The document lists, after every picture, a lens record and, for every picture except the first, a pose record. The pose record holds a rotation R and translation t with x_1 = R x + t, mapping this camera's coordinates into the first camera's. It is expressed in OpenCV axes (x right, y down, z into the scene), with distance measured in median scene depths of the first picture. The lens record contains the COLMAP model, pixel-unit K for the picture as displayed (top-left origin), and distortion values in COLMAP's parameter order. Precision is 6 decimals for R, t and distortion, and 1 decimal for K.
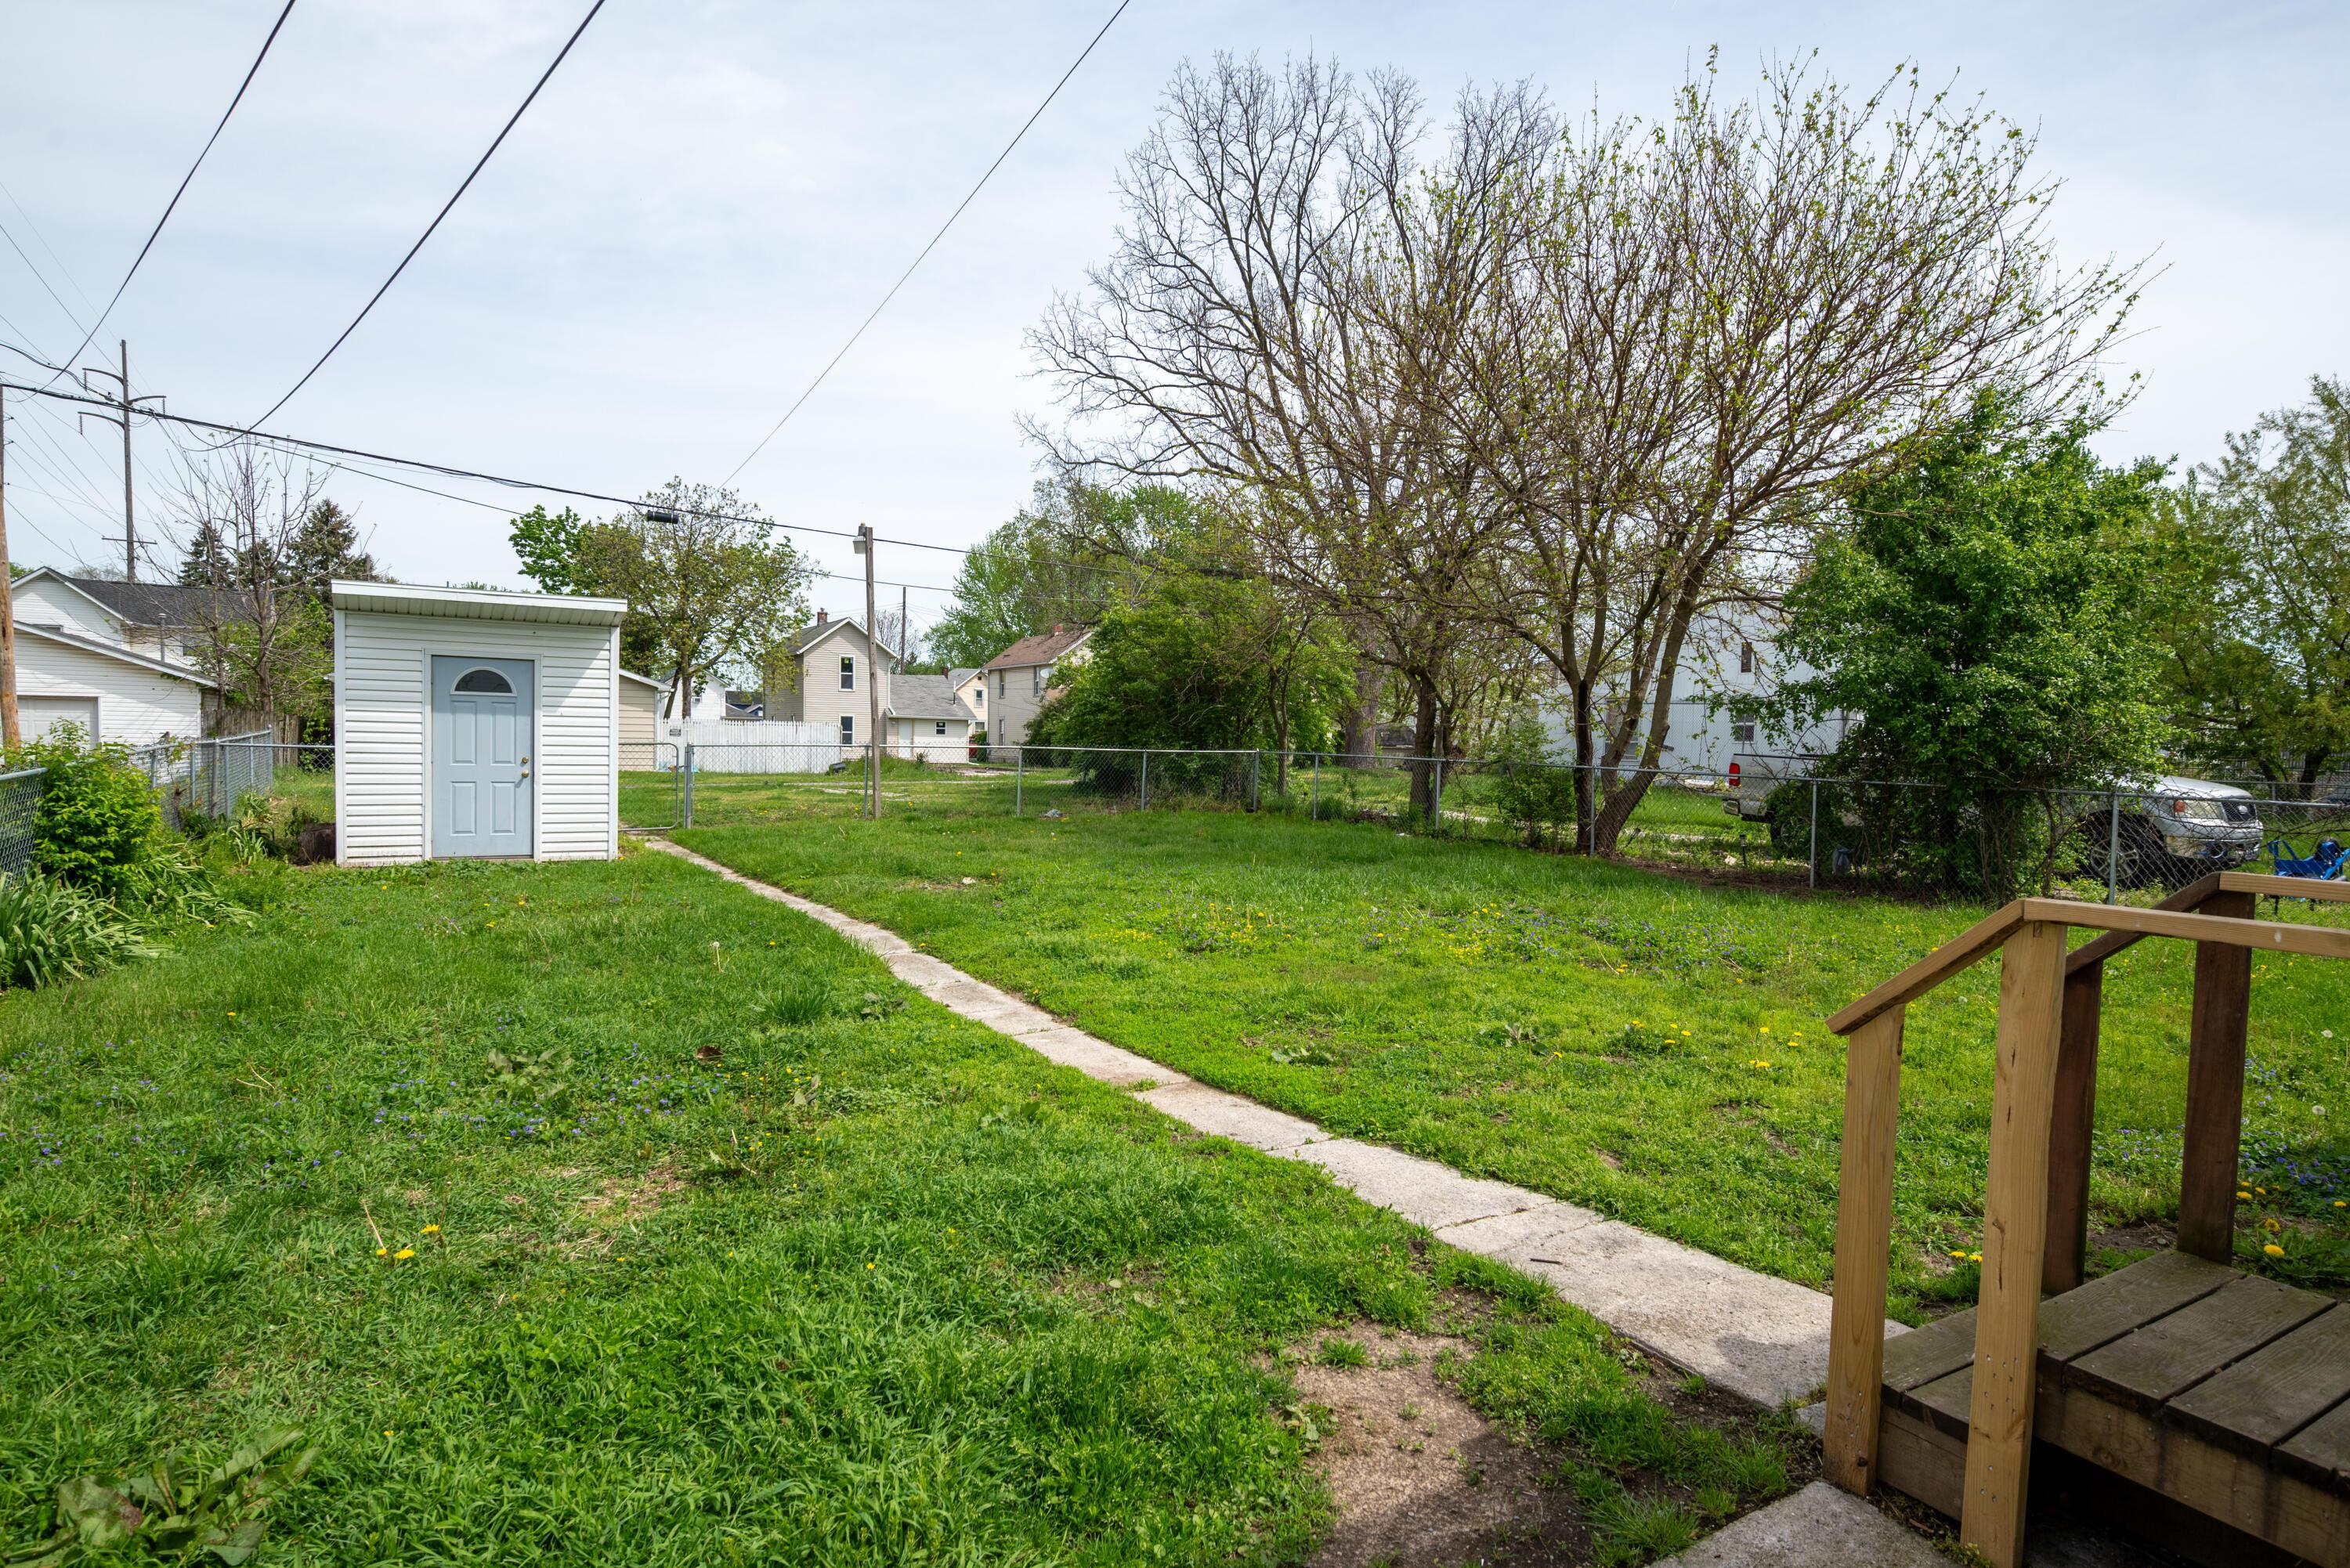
lens RADIAL K [[1267.2, 0, 1179.1], [0, 1267.2, 787.8], [0, 0, 1]] dist [0.001386, 0.000183]
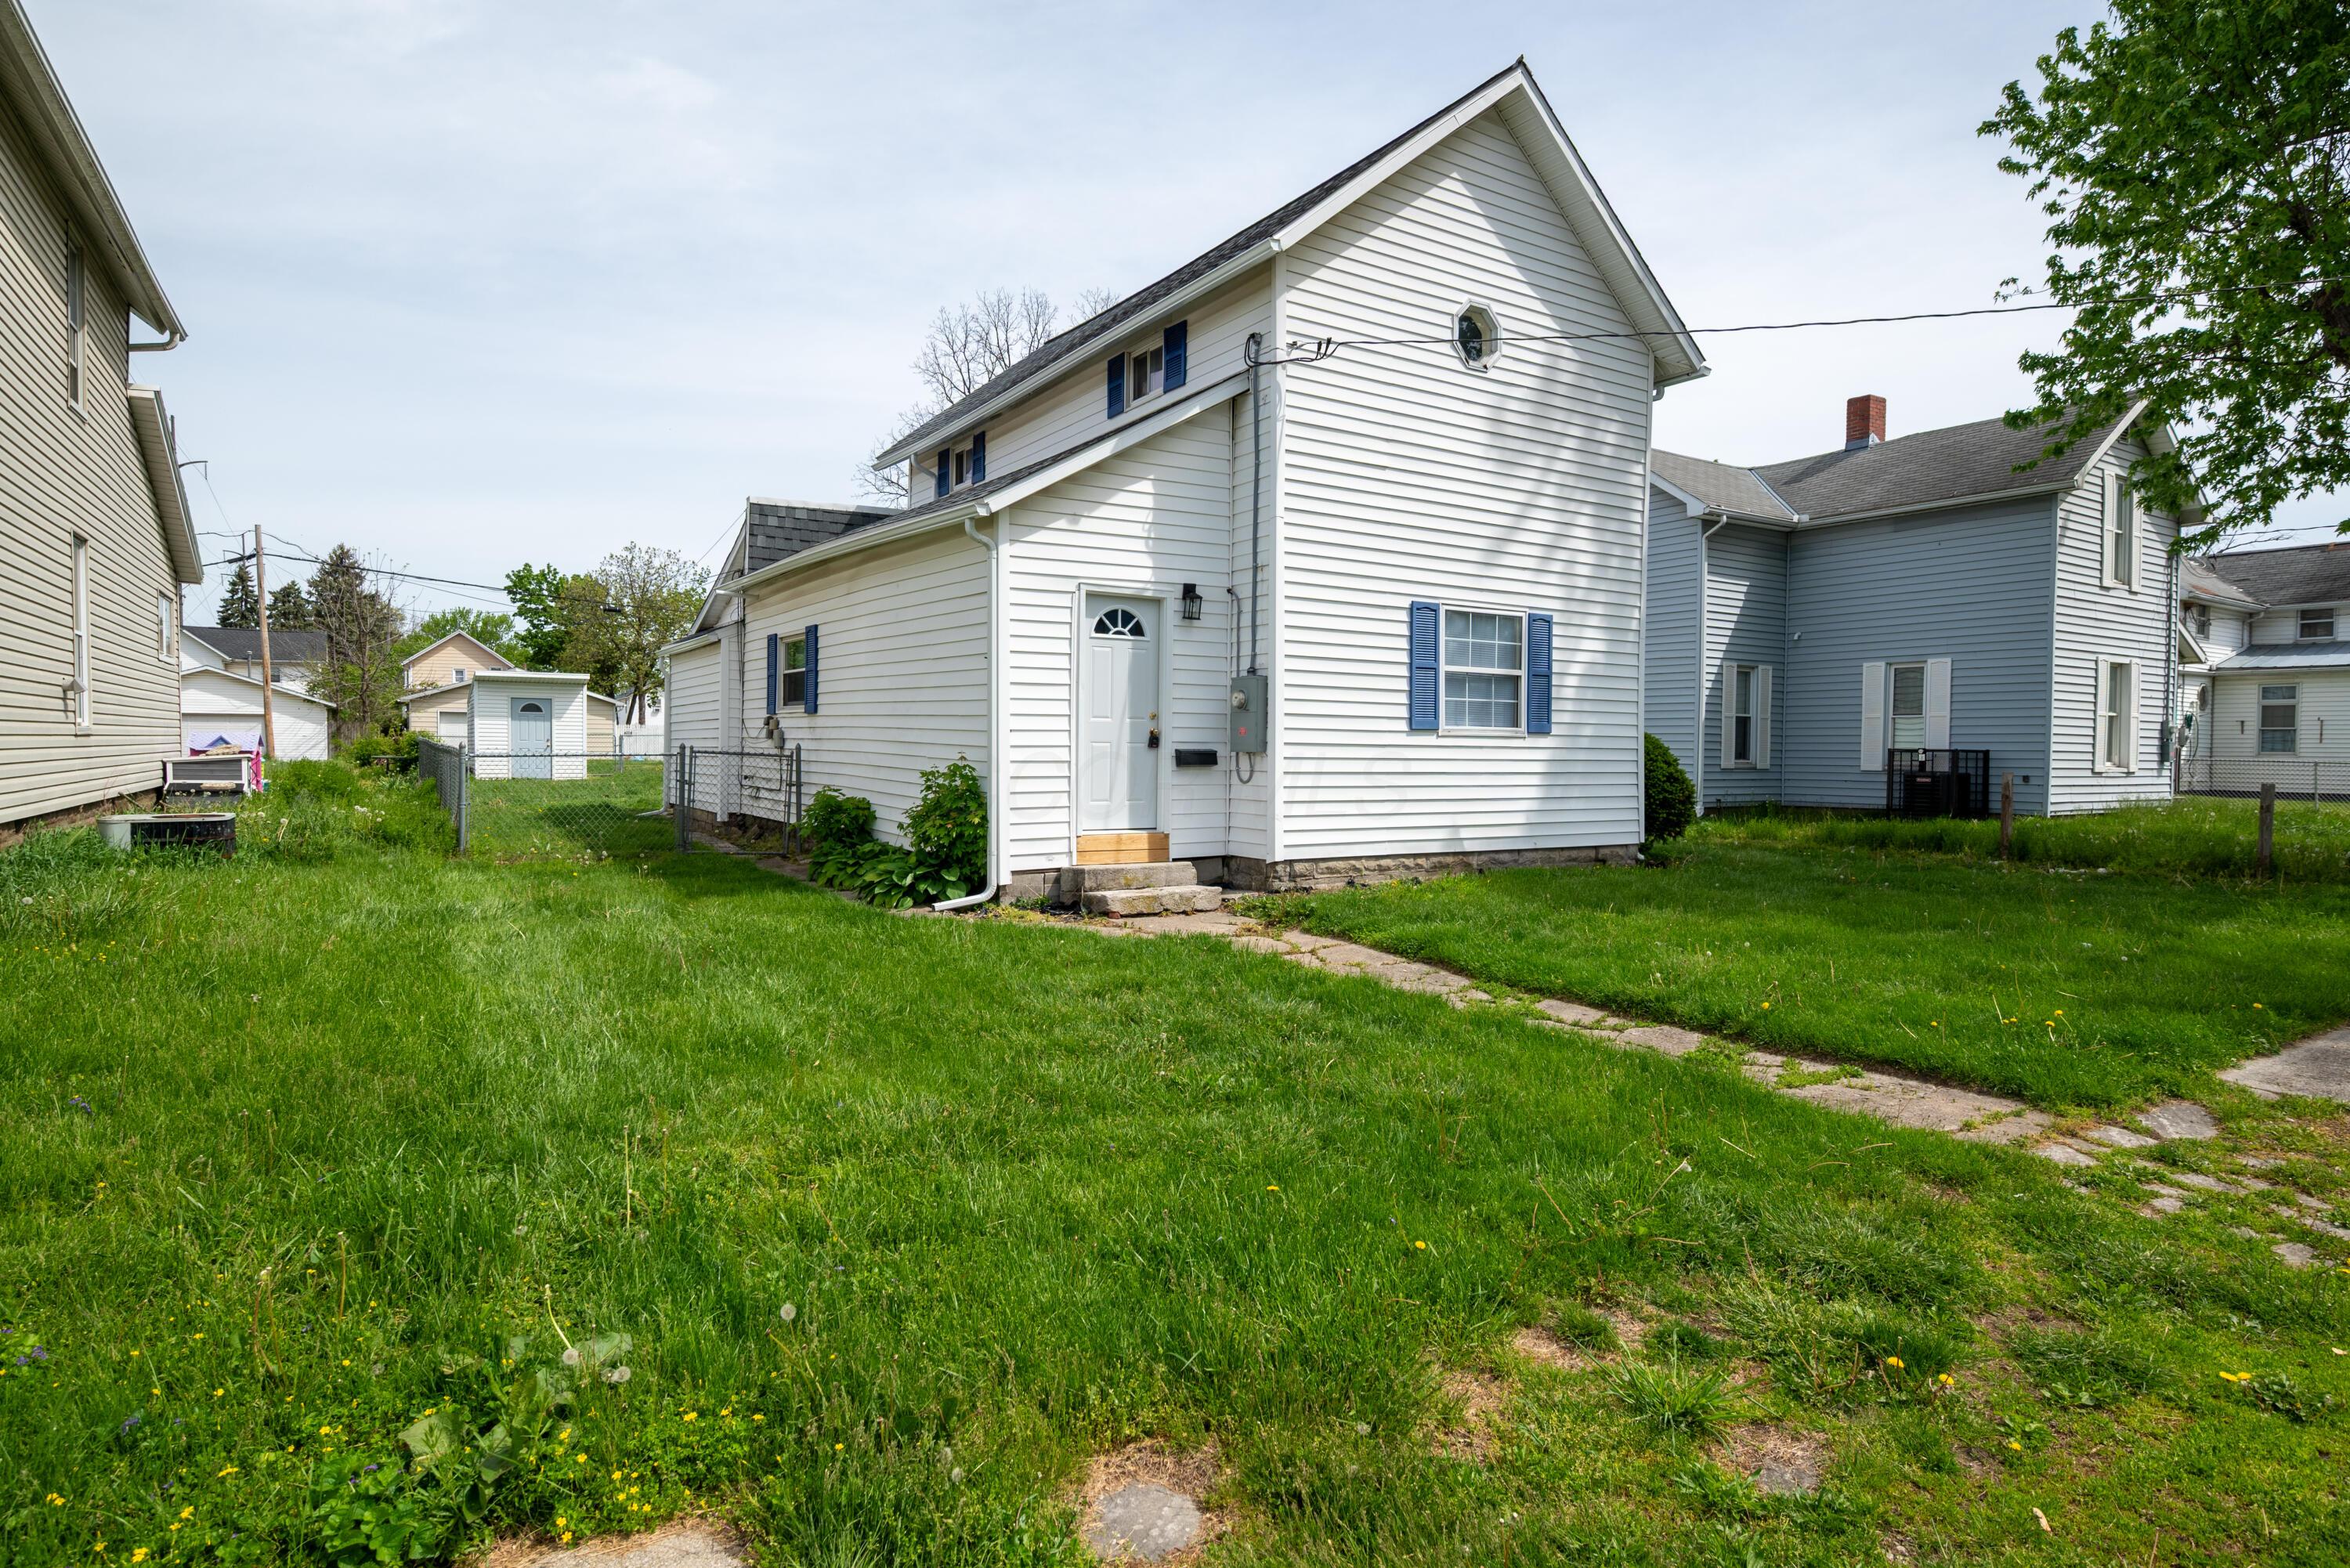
lens RADIAL K [[1267.2, 0, 1178.3], [0, 1267.2, 783.8], [0, 0, 1]] dist [0.001386, 0.000183]
pose [[0.999792, -0.012967, 0.015773, 0.148332], [0.013039, 0.999905, -0.004456, 0.020238], [-0.015714, 0.004661, 0.999866, -0.329123]]
